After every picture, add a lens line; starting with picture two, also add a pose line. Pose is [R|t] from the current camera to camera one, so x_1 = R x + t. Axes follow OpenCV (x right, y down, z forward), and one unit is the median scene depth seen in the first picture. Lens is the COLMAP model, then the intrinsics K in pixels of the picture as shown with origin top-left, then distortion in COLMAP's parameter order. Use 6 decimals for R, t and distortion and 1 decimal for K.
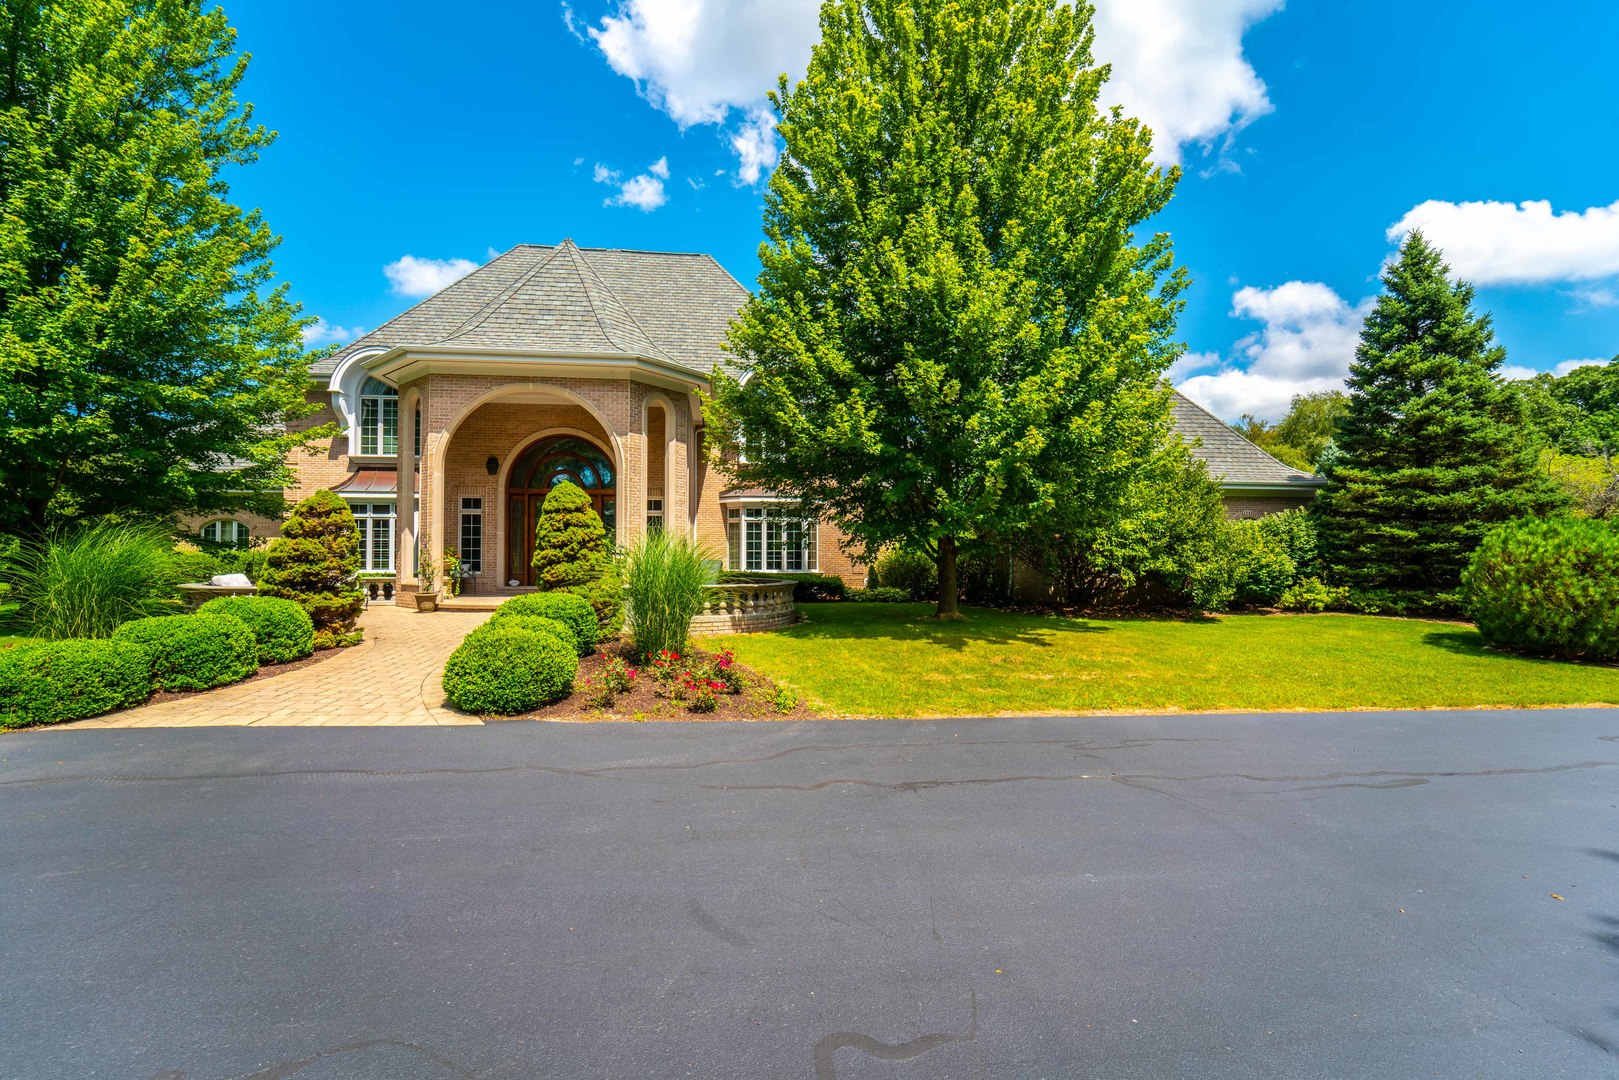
lens RADIAL K [[655.6, 0, 813.4], [0, 655.6, 542.3], [0, 0, 1]] dist [-0.013271, -0.001793]
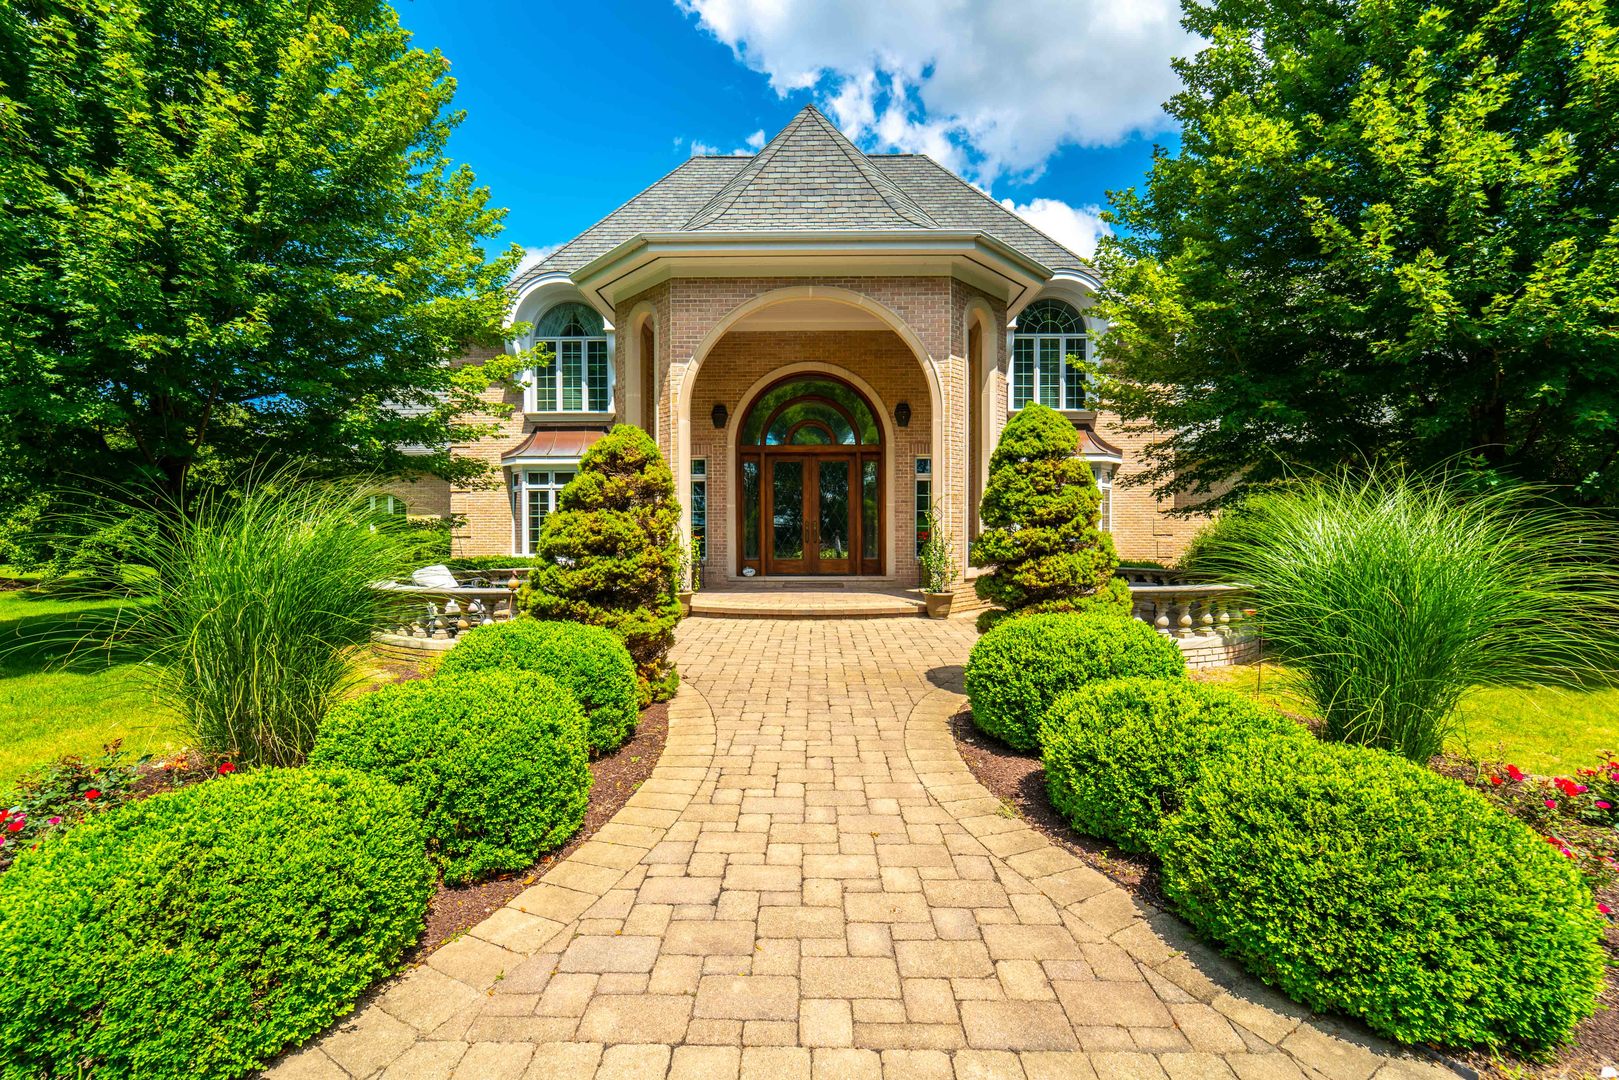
lens RADIAL K [[655.6, 0, 805.2], [0, 655.6, 539.0], [0, 0, 1]] dist [-0.013271, -0.001793]
pose [[0.992566, -0.004723, -0.121612, -0.481280], [0.008714, 0.999440, 0.032305, 0.001017], [0.121391, -0.033124, 0.992052, 0.413236]]
